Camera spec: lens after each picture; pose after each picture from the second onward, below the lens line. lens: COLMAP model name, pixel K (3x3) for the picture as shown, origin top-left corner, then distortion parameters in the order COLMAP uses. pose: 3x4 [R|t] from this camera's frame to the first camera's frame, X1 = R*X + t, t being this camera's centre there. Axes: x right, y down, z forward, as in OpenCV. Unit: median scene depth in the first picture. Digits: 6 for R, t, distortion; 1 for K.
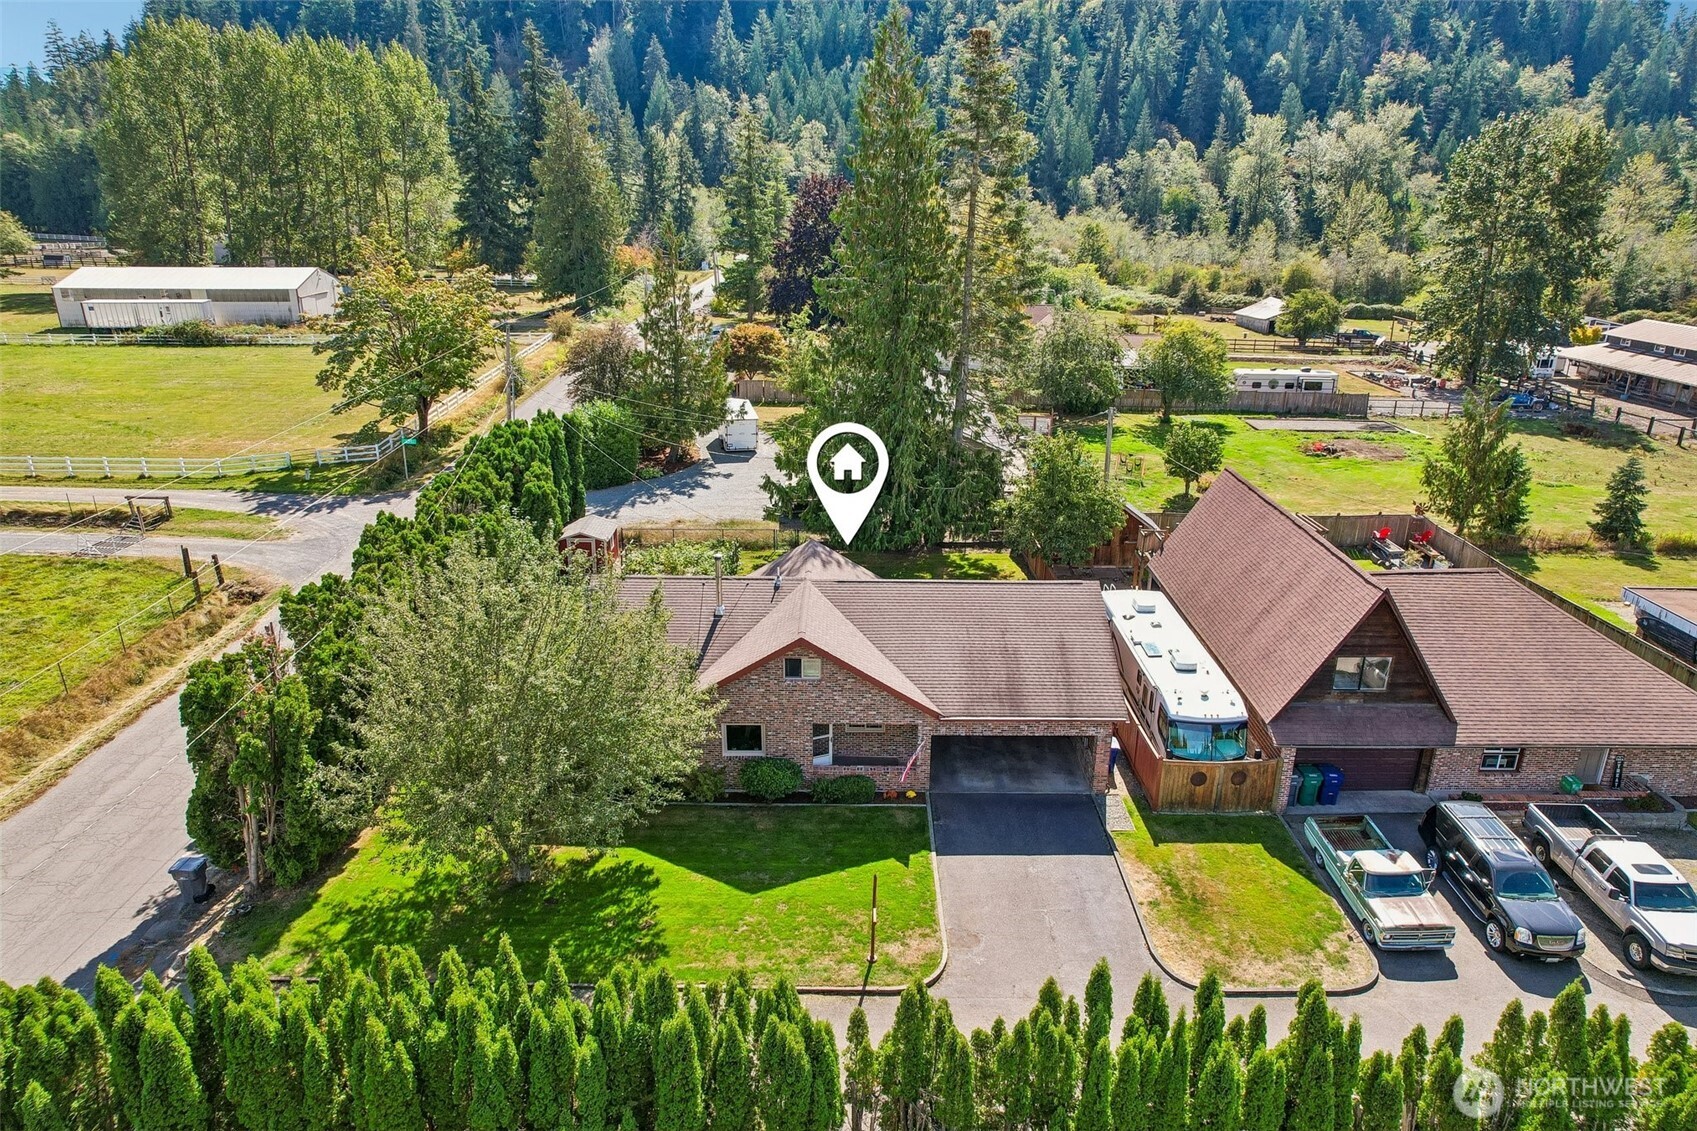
lens RADIAL K [[1082.9, 0, 849.7], [0, 1082.9, 571.8], [0, 0, 1]] dist [-0.075074, 0.067210]
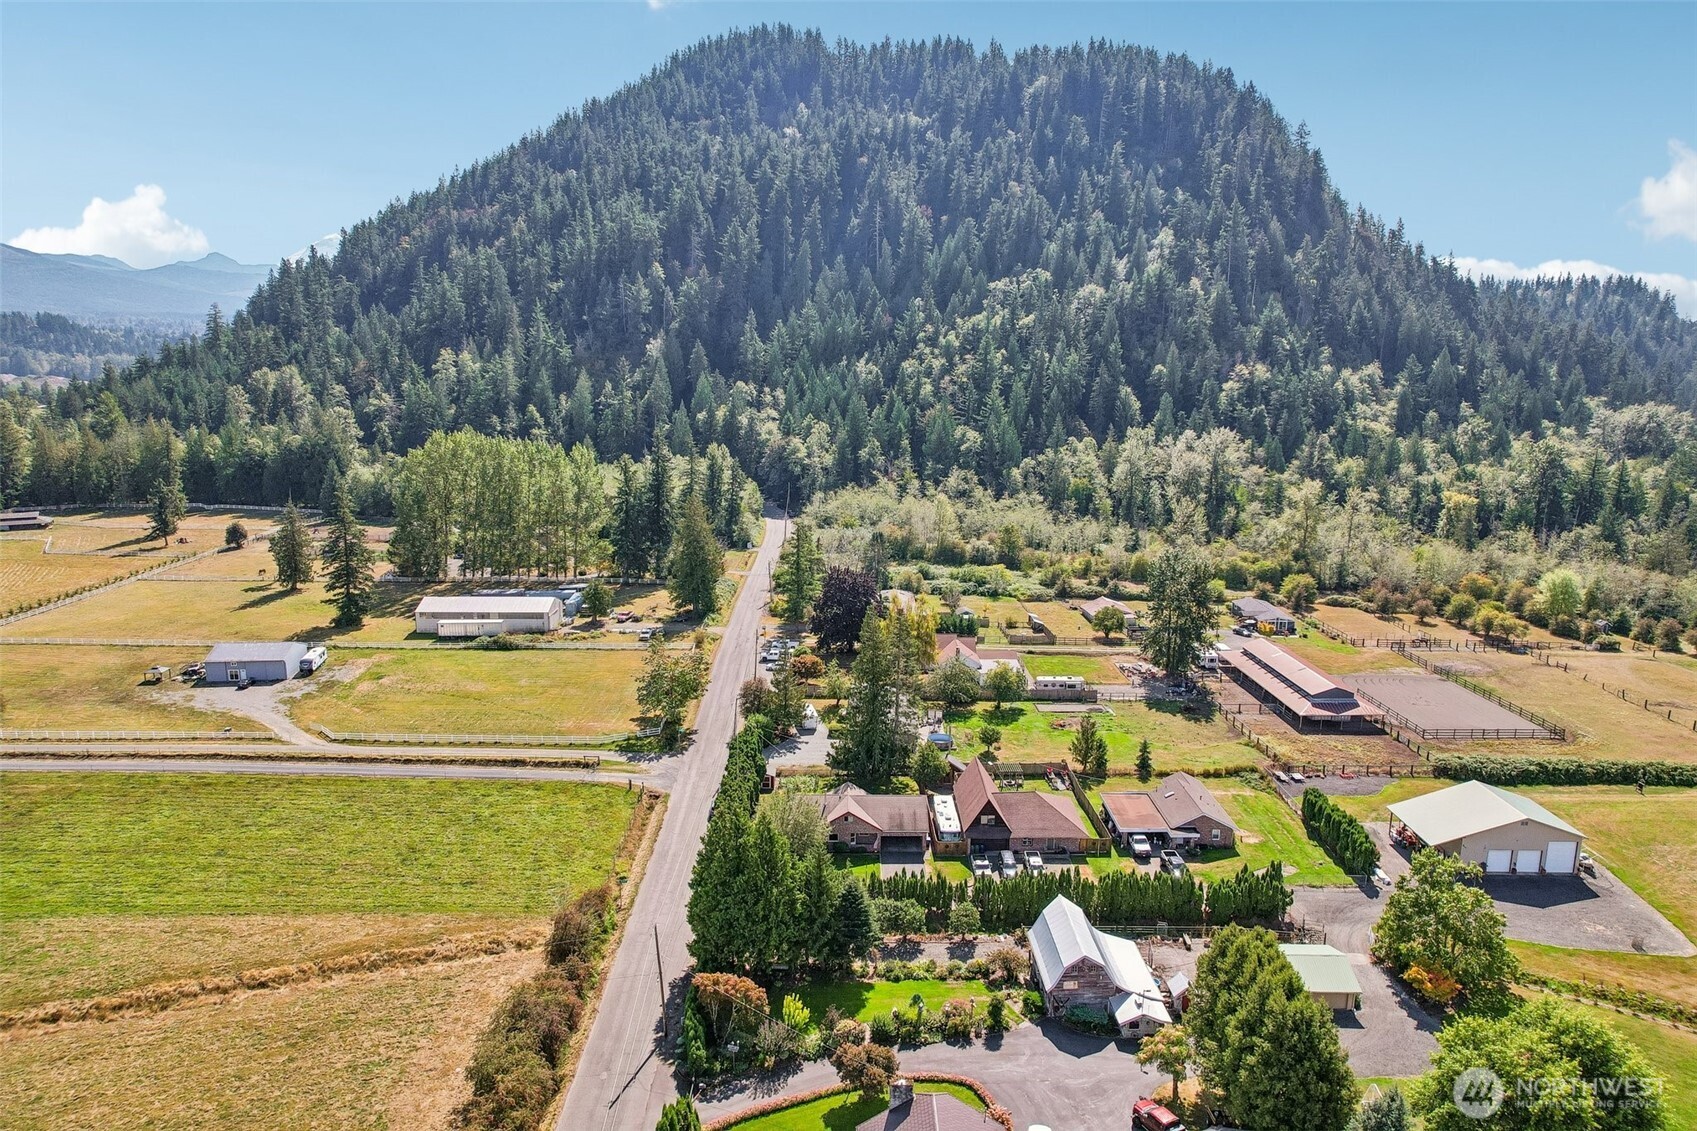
lens RADIAL K [[1082.9, 0, 849.7], [0, 1082.9, 571.8], [0, 0, 1]] dist [-0.075074, 0.067210]
pose [[0.999964, -0.002095, 0.008165, -0.027714], [0.003266, 0.989259, -0.146137, -0.093864], [-0.007771, 0.146159, 0.989231, -1.247234]]
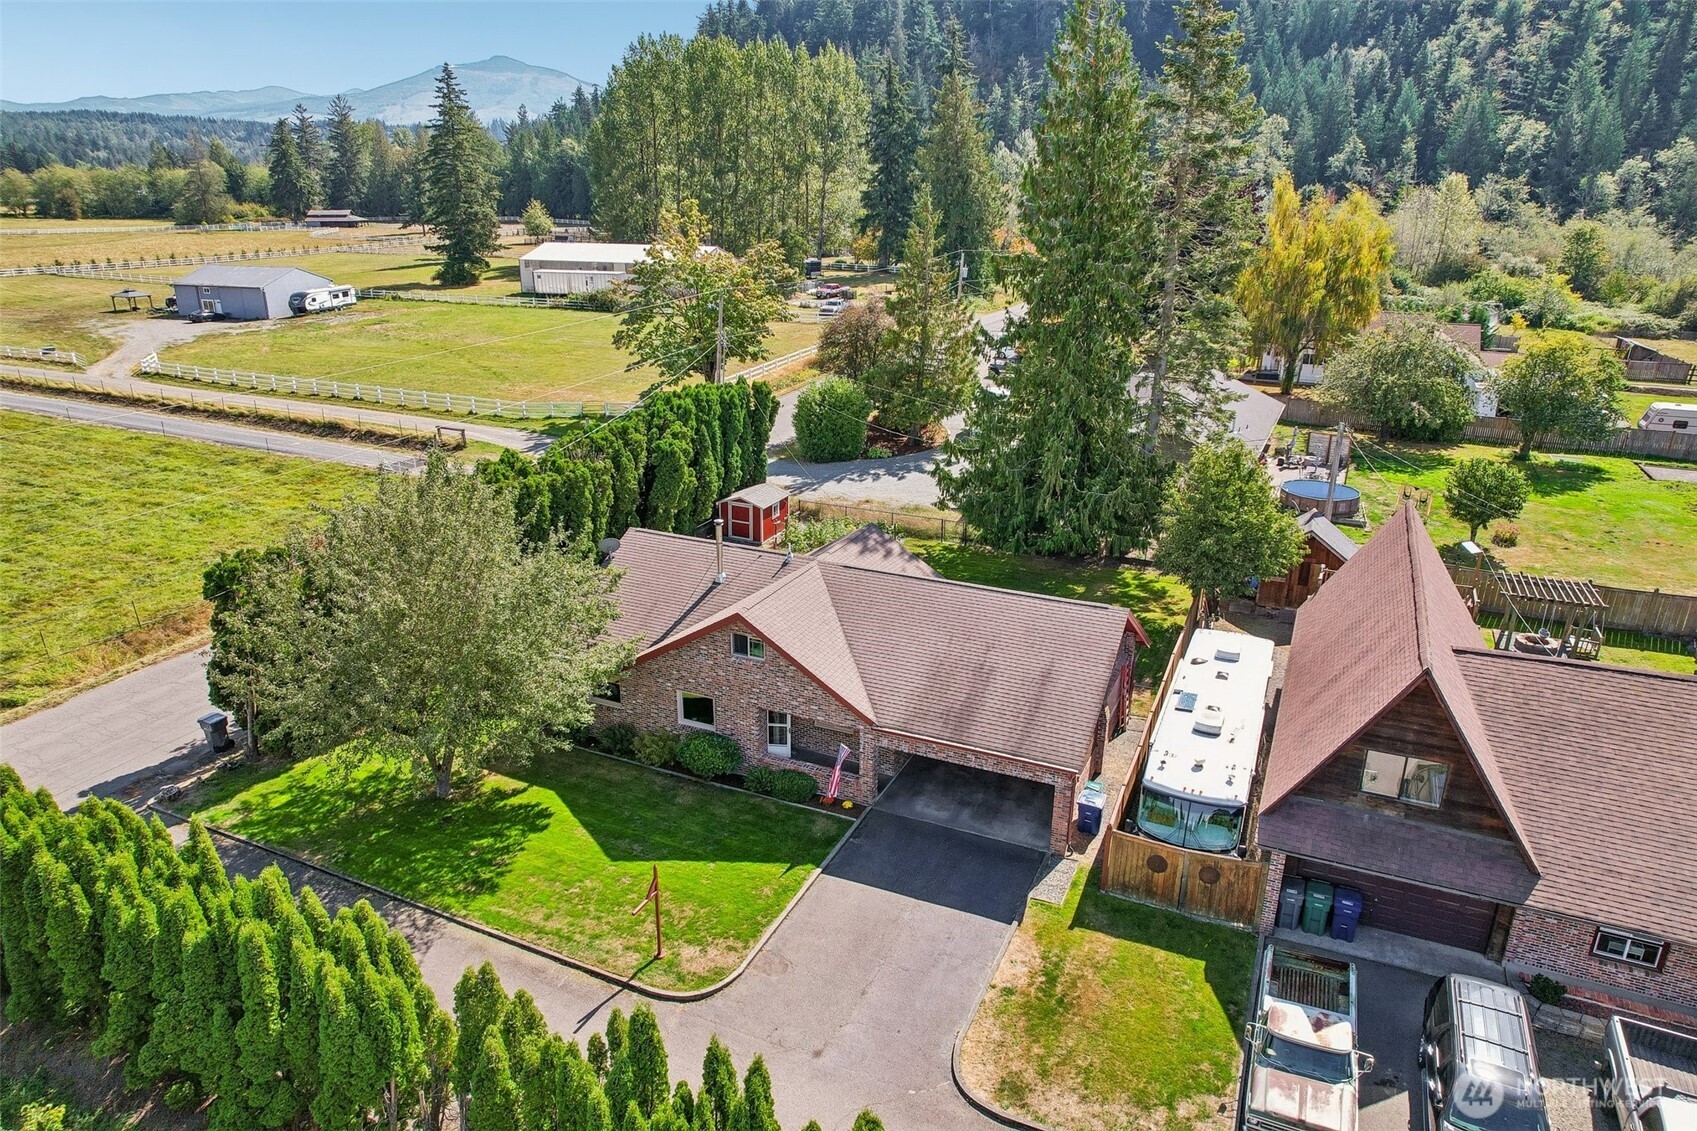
lens RADIAL K [[1082.9, 0, 849.7], [0, 1082.9, 571.8], [0, 0, 1]] dist [-0.075074, 0.067210]
pose [[0.910701, 0.139219, -0.388898, 0.157902], [-0.139697, 0.989820, 0.027204, -0.005460], [0.388726, 0.029553, 0.920879, 0.064298]]
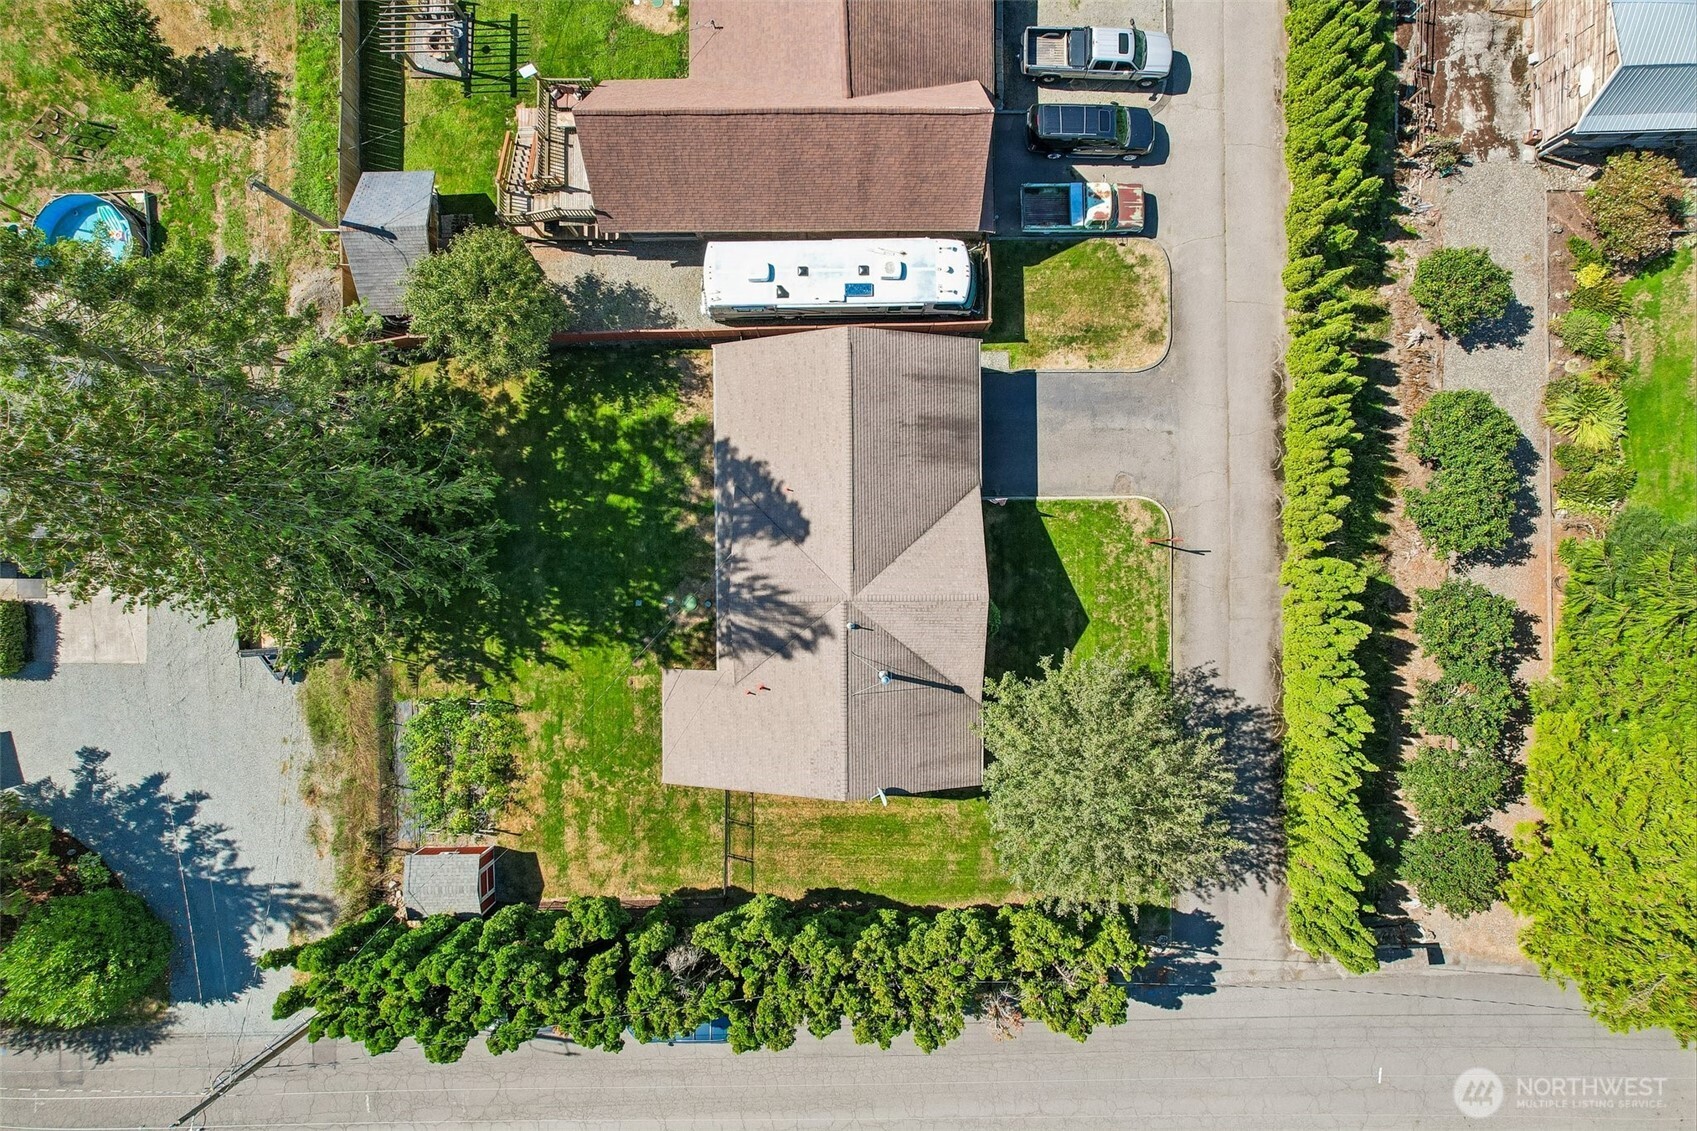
lens RADIAL K [[1082.9, 0, 849.7], [0, 1082.9, 571.8], [0, 0, 1]] dist [-0.075074, 0.067210]
pose [[-0.015215, -0.999820, -0.011317, -0.000397], [0.324144, -0.015639, 0.945878, -0.448386], [-0.945885, 0.010723, 0.324324, 0.291888]]
